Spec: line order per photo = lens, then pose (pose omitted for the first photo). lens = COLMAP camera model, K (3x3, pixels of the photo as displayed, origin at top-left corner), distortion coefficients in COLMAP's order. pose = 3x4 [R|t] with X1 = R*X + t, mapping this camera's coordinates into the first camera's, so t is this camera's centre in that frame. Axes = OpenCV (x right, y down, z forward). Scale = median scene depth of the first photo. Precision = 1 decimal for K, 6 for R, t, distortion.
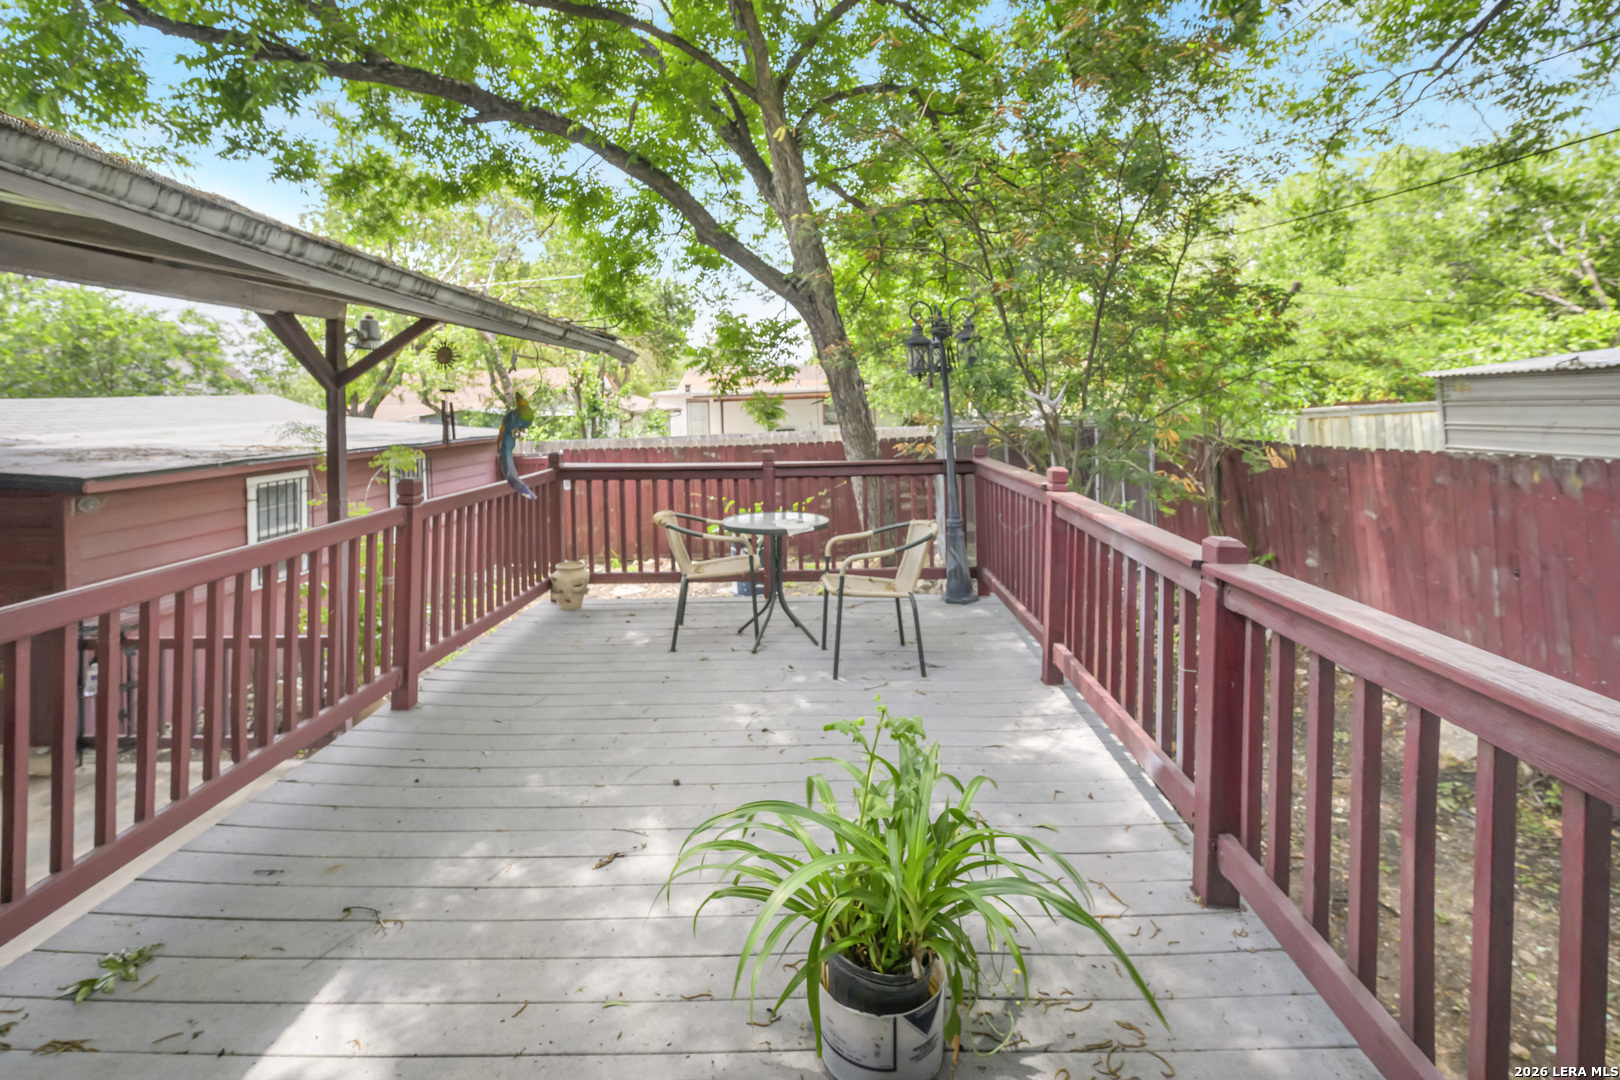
lens RADIAL K [[727.5, 0, 810.2], [0, 727.5, 526.9], [0, 0, 1]] dist [-0.000552, -0.000081]
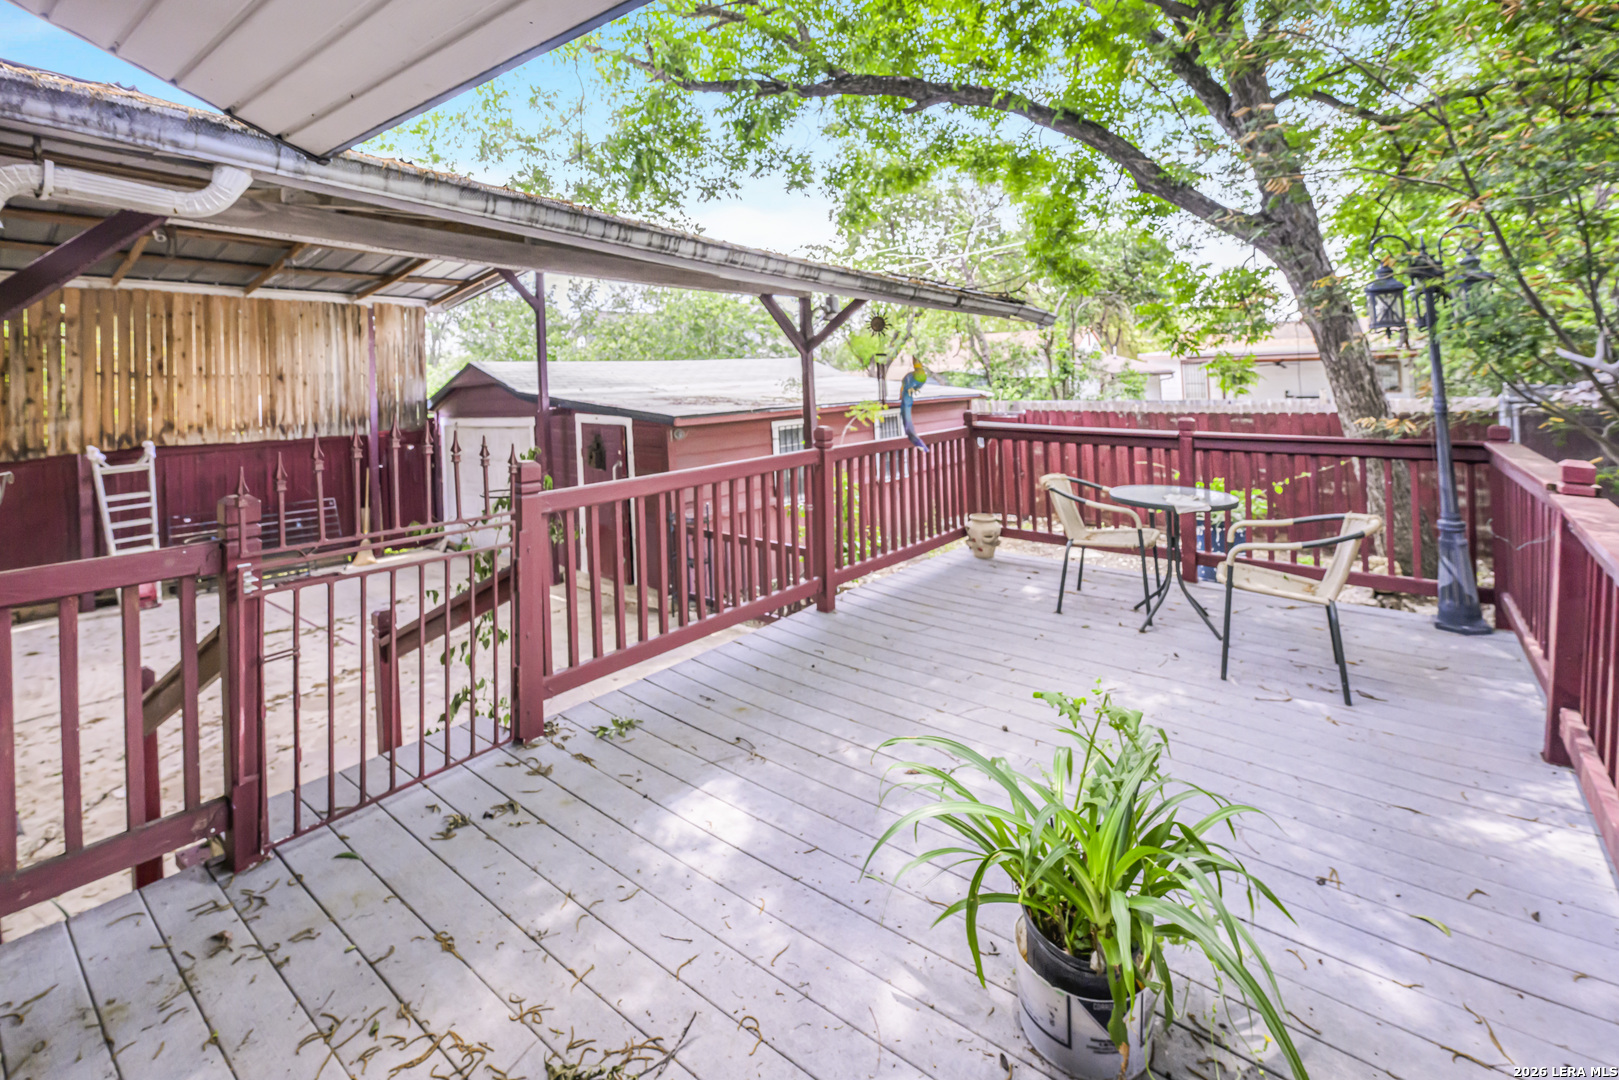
lens RADIAL K [[696.6, 0, 812.1], [0, 696.6, 537.8], [0, 0, 1]] dist [-0.000028, -0.000684]
pose [[0.802191, 0.146165, -0.578900, 0.100083], [-0.102376, 0.988886, 0.107817, -0.003653], [0.588225, -0.027225, 0.808239, 0.014396]]
